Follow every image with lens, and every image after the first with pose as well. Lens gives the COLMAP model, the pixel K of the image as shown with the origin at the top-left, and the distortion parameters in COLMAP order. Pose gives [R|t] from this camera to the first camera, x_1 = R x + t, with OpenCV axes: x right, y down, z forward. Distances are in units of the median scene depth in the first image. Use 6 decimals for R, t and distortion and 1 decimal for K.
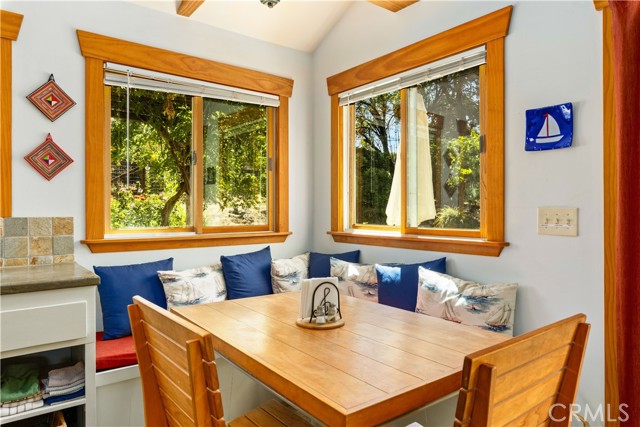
lens RADIAL K [[422.4, 0, 326.8], [0, 422.4, 205.6], [0, 0, 1]] dist [0.004640, -0.002282]
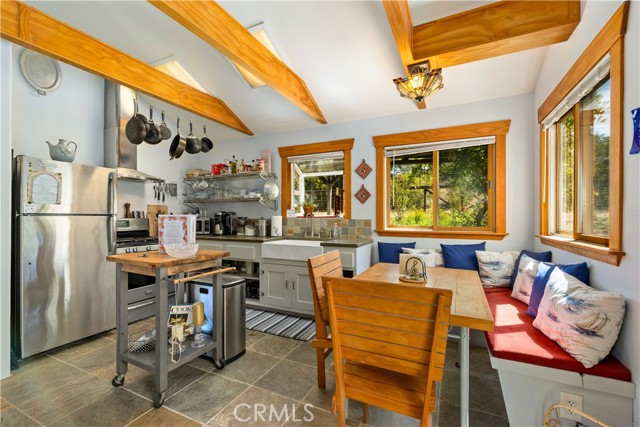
lens RADIAL K [[277.1, 0, 320.7], [0, 277.1, 216.6], [0, 0, 1]] dist [0.001145, -0.000715]
pose [[0.433917, 0.003669, -0.900946, 0.653173], [0.005578, 0.999962, 0.006759, -0.000147], [0.900936, -0.007958, 0.433880, 0.110385]]
